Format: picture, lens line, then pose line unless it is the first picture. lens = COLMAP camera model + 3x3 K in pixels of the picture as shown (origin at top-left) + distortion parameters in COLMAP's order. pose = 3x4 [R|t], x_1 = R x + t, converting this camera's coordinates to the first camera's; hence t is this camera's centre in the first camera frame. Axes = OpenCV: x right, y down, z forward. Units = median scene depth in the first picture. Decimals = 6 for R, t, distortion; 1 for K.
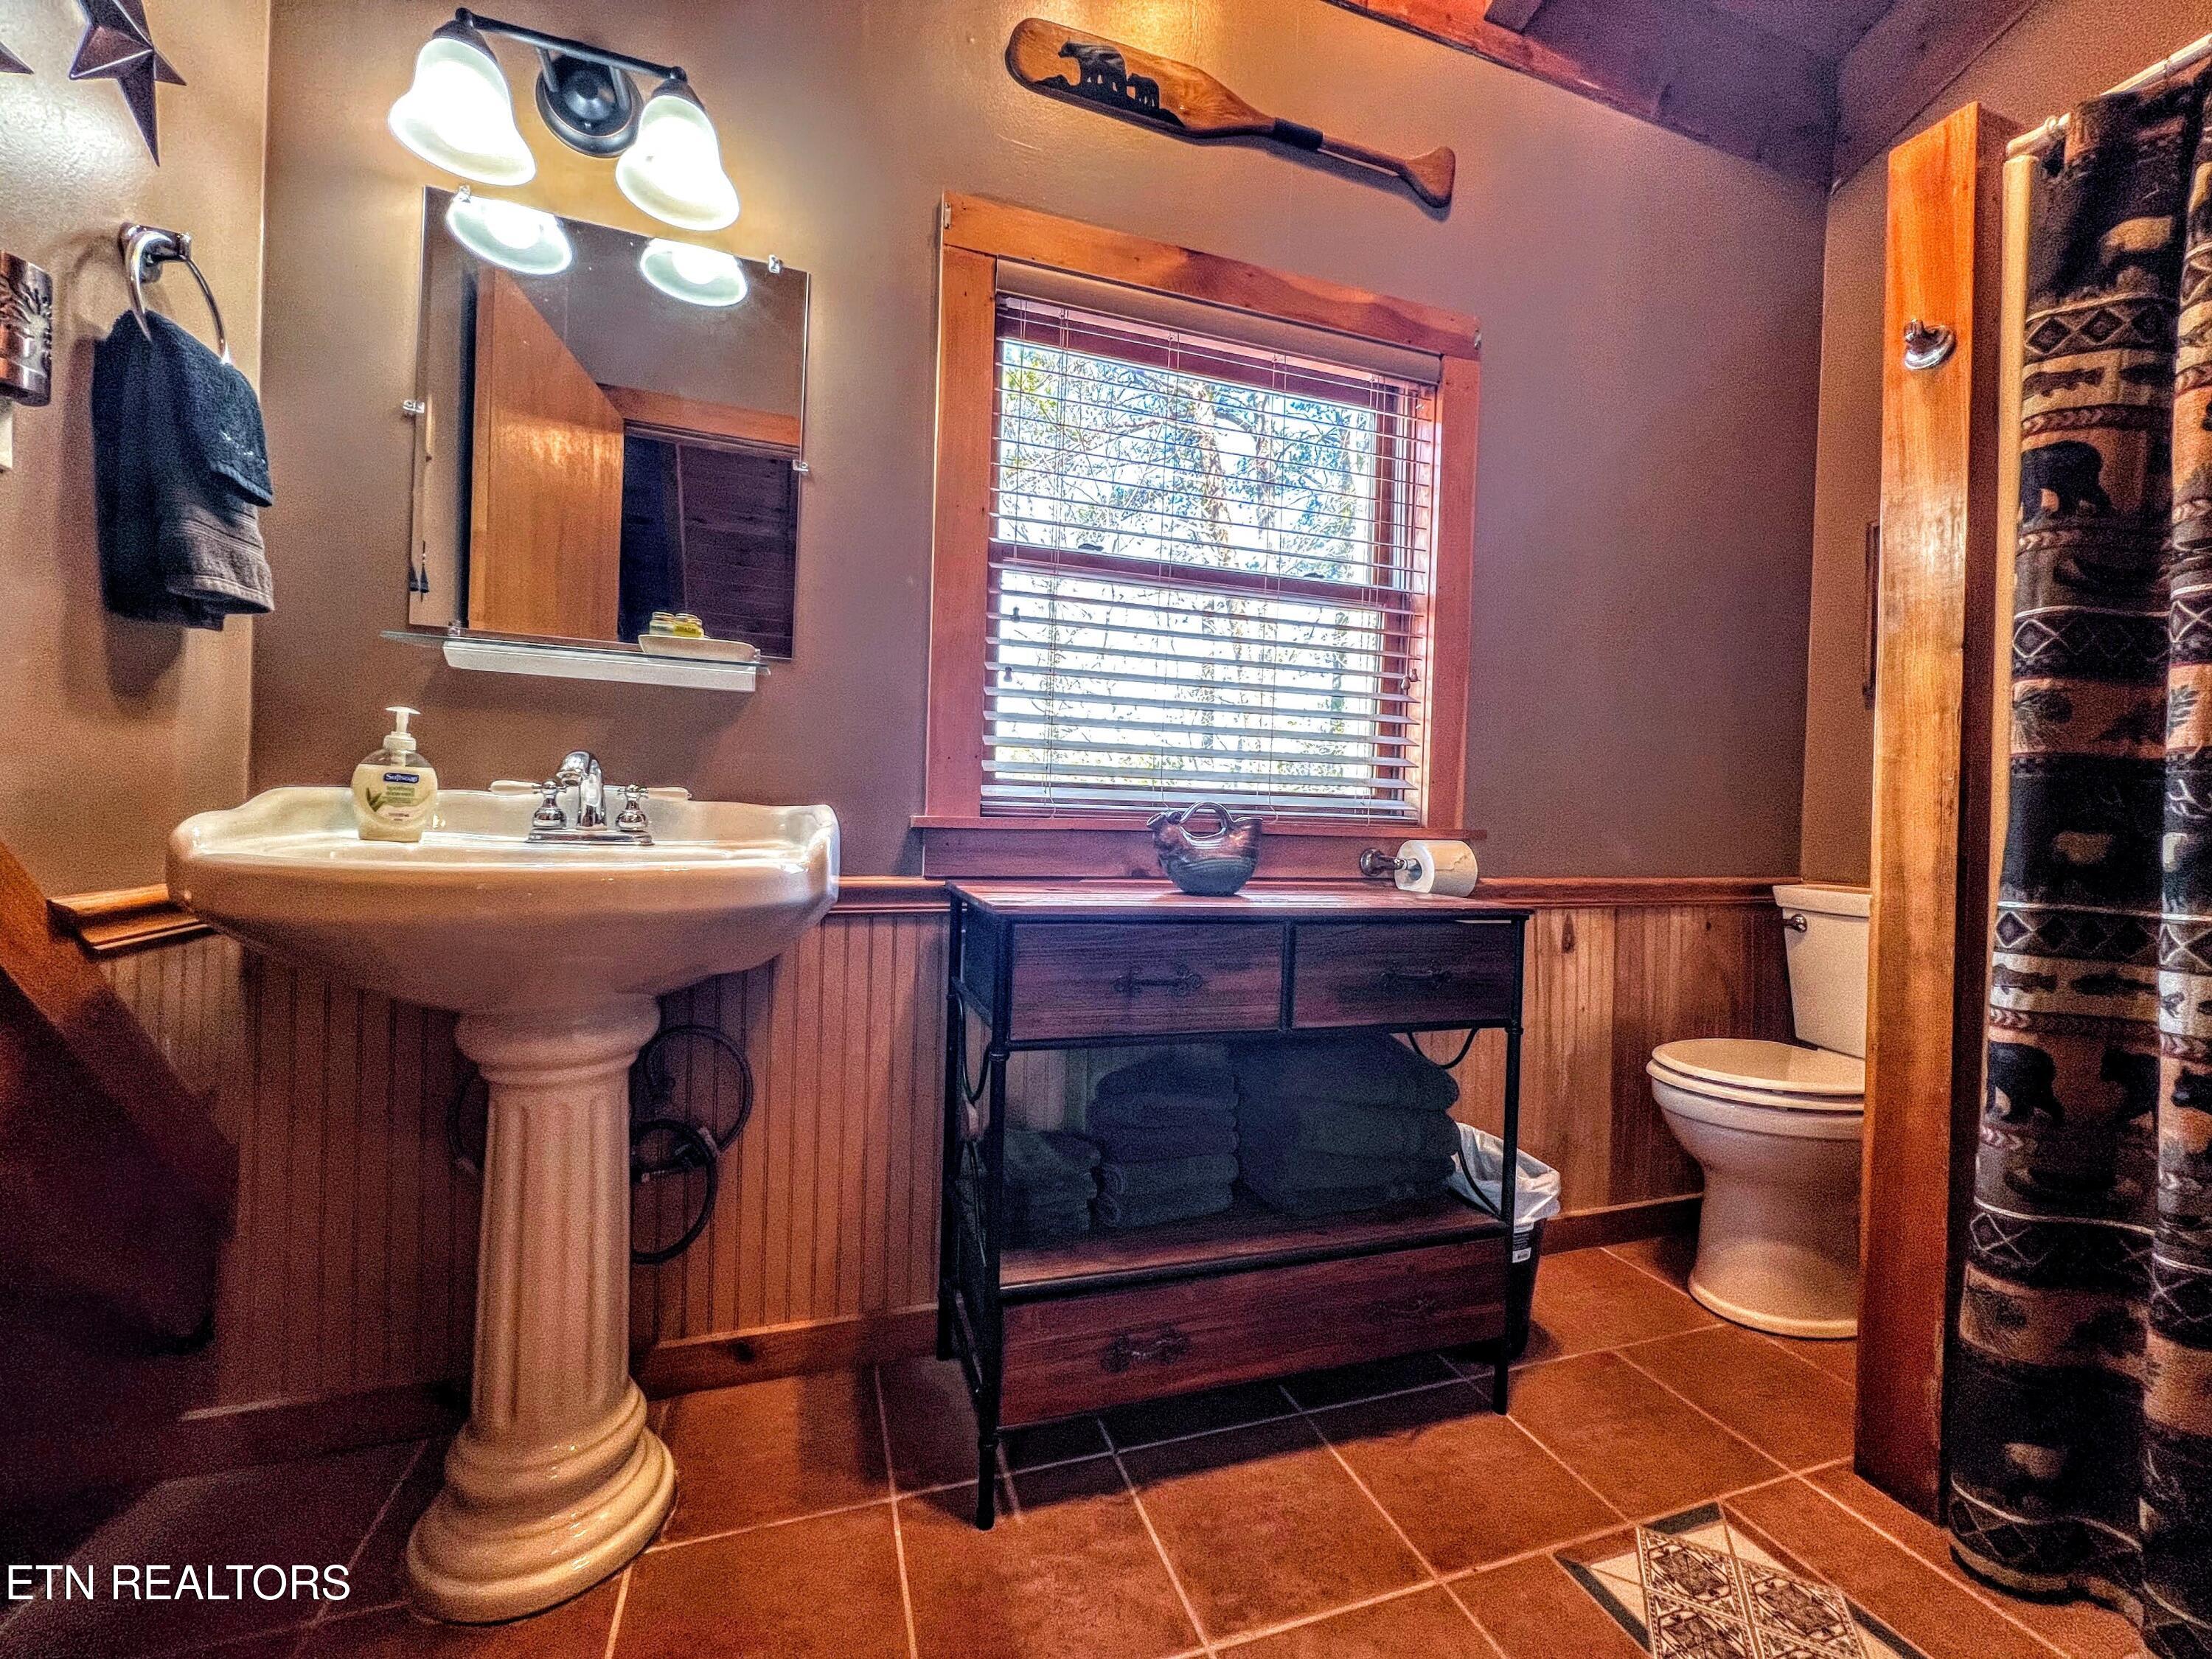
lens RADIAL K [[881.0, 0, 1103.0], [0, 881.0, 826.7], [0, 0, 1]] dist [-0.000031, -0.000557]
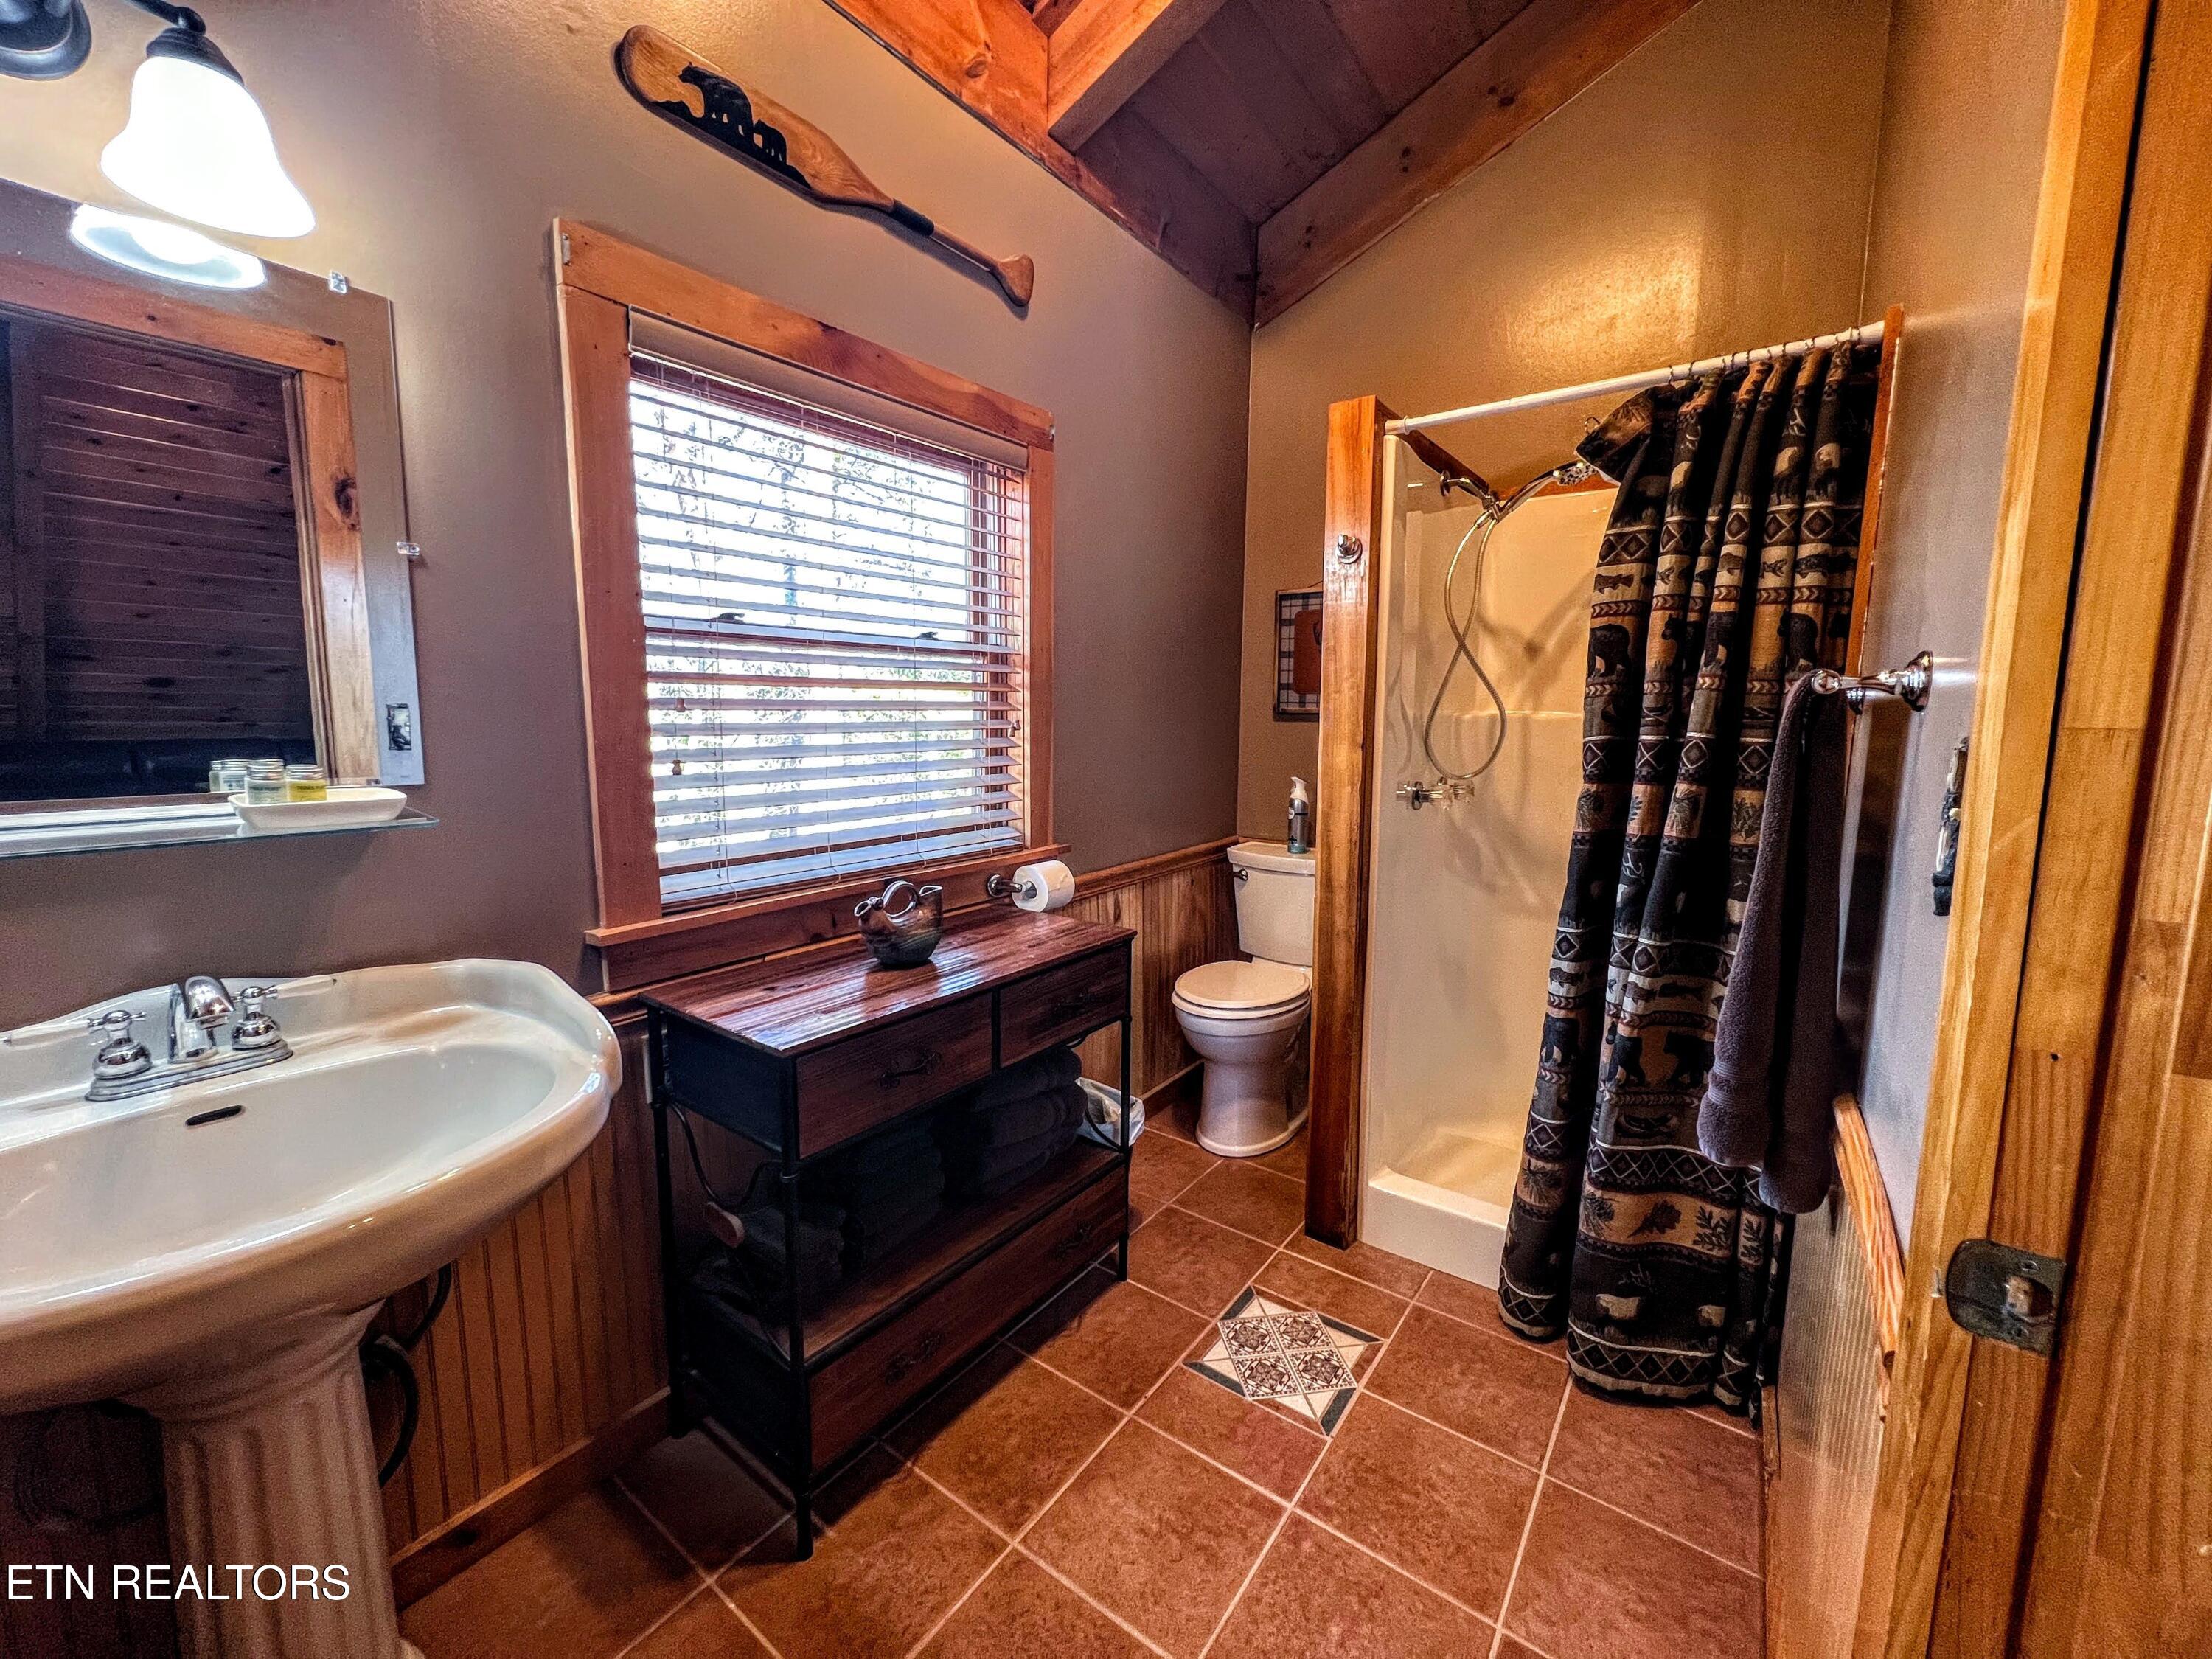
lens RADIAL K [[881.0, 0, 1096.4], [0, 881.0, 825.6], [0, 0, 1]] dist [-0.000031, -0.000557]
pose [[0.822675, -0.099991, 0.559650, -0.274376], [0.024737, 0.989775, 0.140478, -0.232618], [-0.567974, -0.101724, 0.816736, -0.052495]]
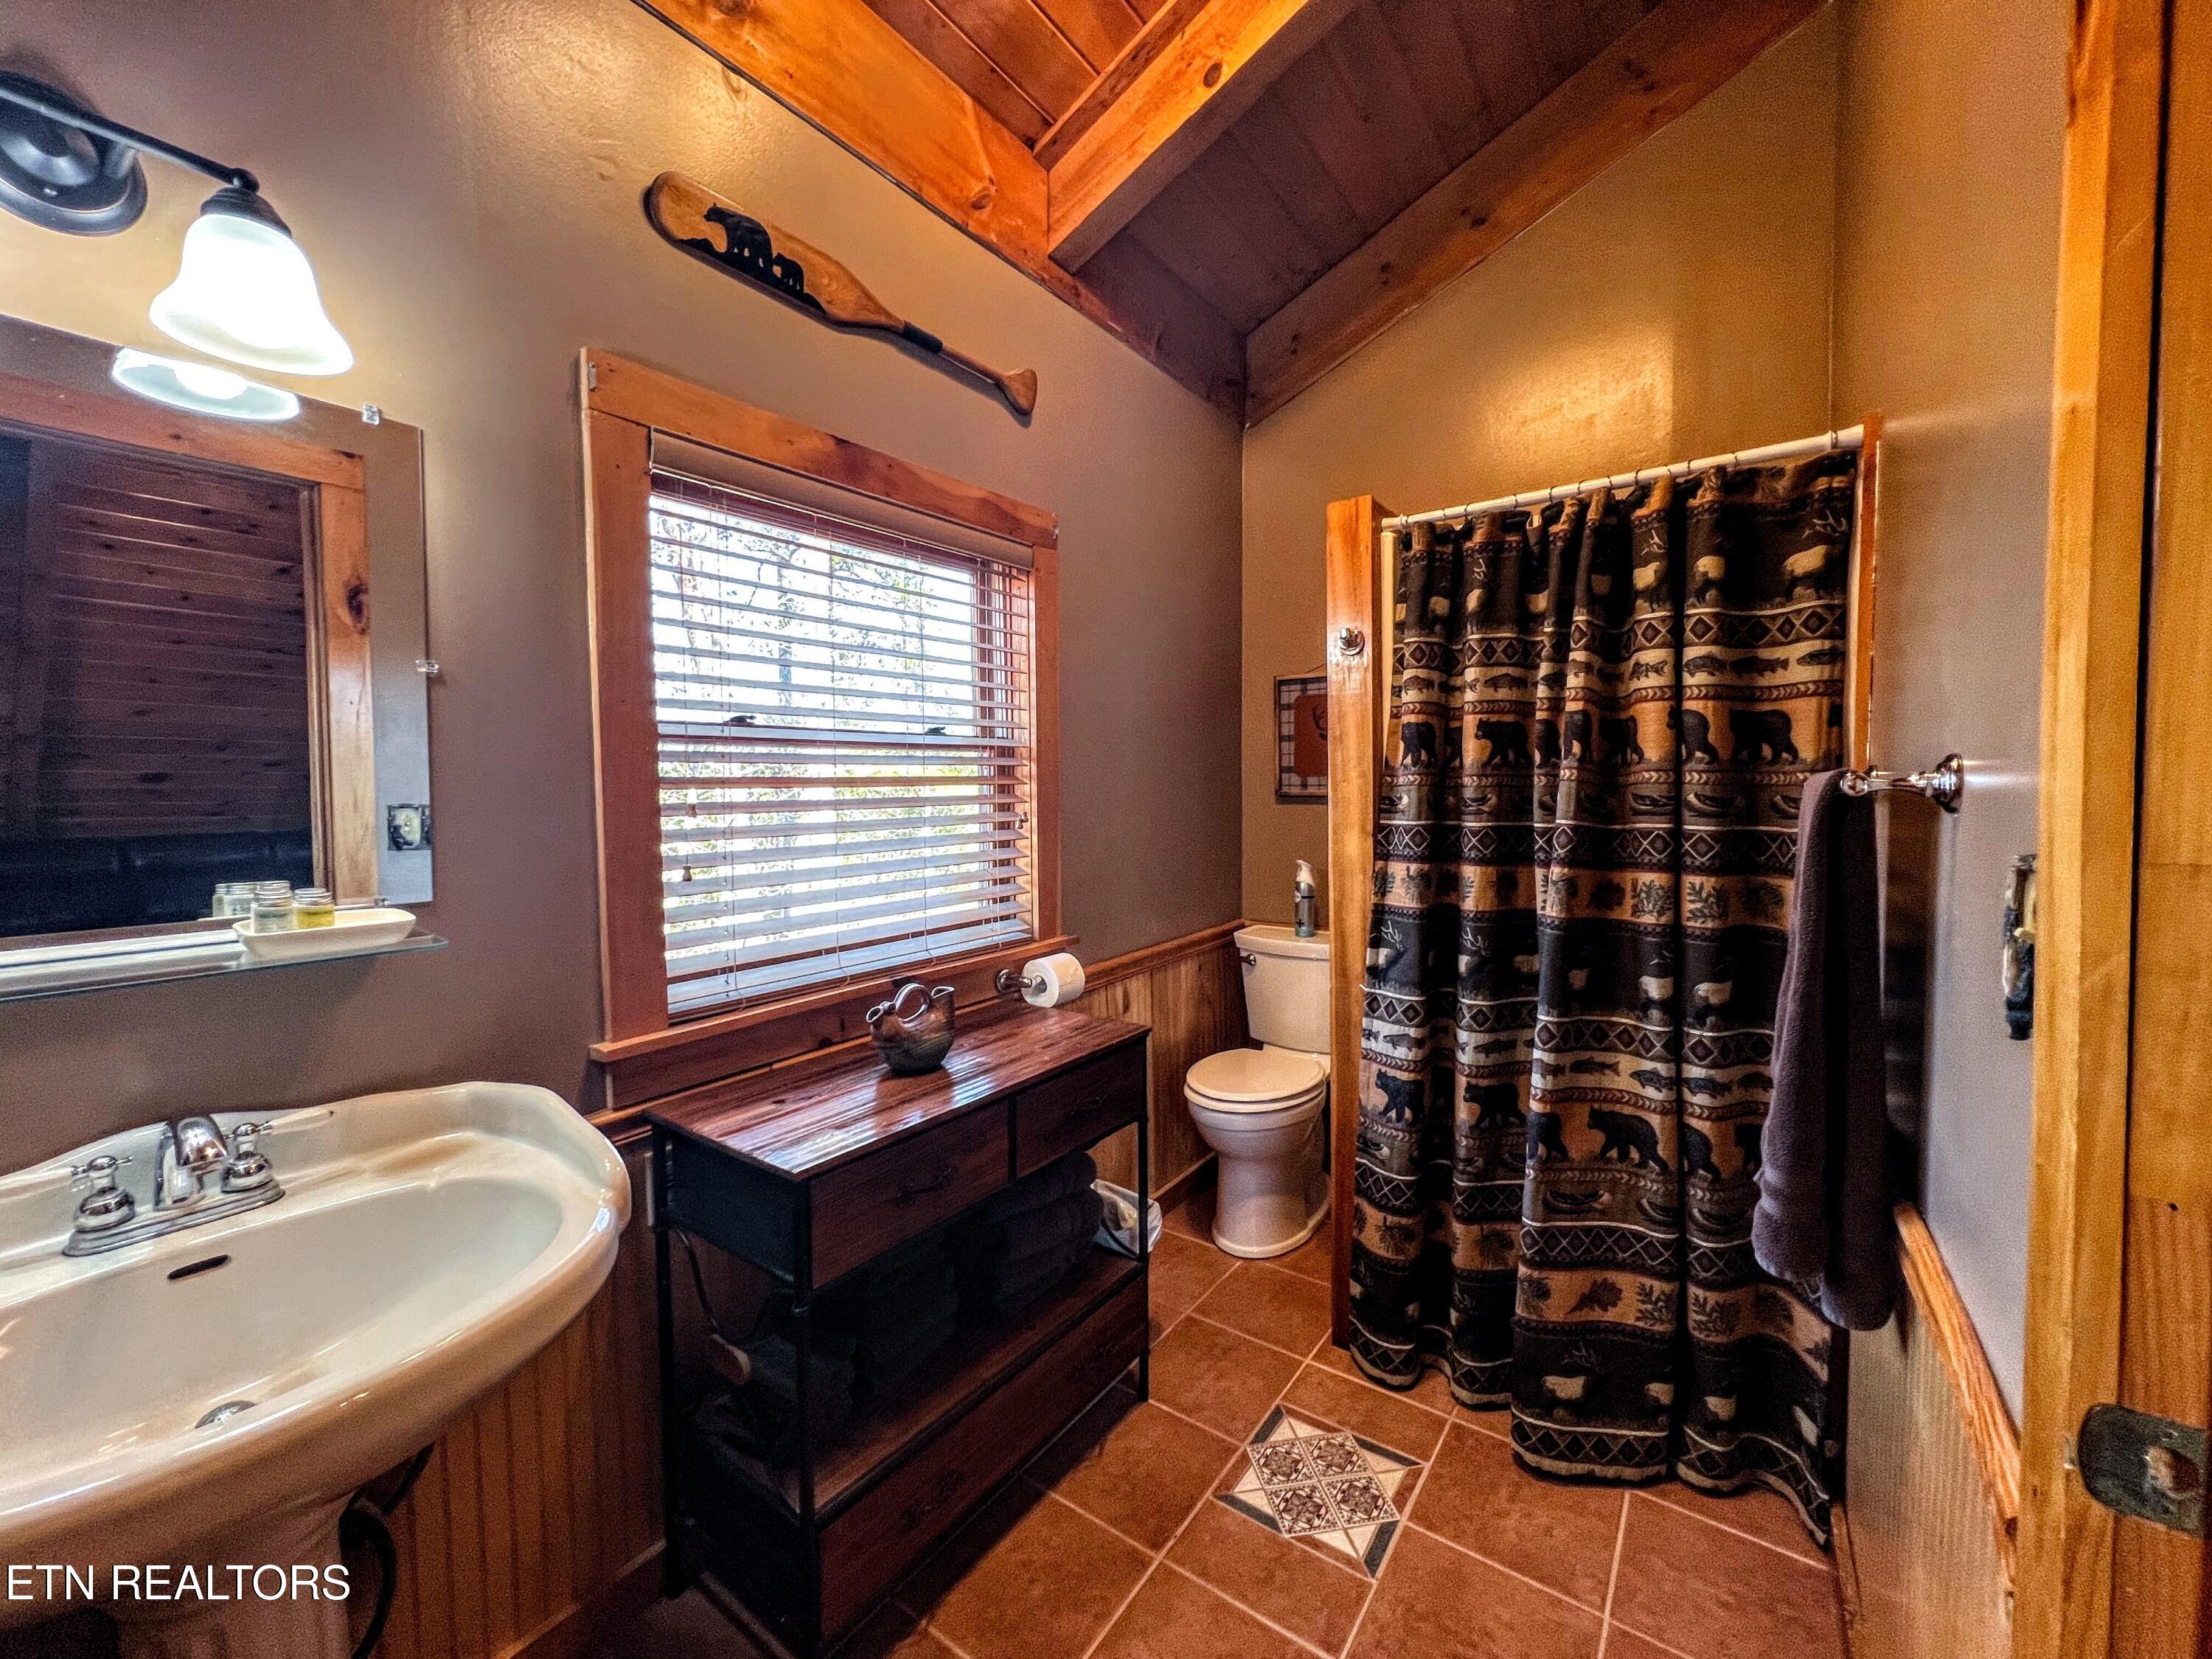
lens RADIAL K [[881.0, 0, 1096.2], [0, 881.0, 826.8], [0, 0, 1]] dist [-0.000031, -0.000557]
pose [[0.816523, -0.067981, 0.573296, -0.287120], [0.040839, 0.997357, 0.060102, -0.260676], [-0.575866, -0.025662, 0.817141, -0.027963]]
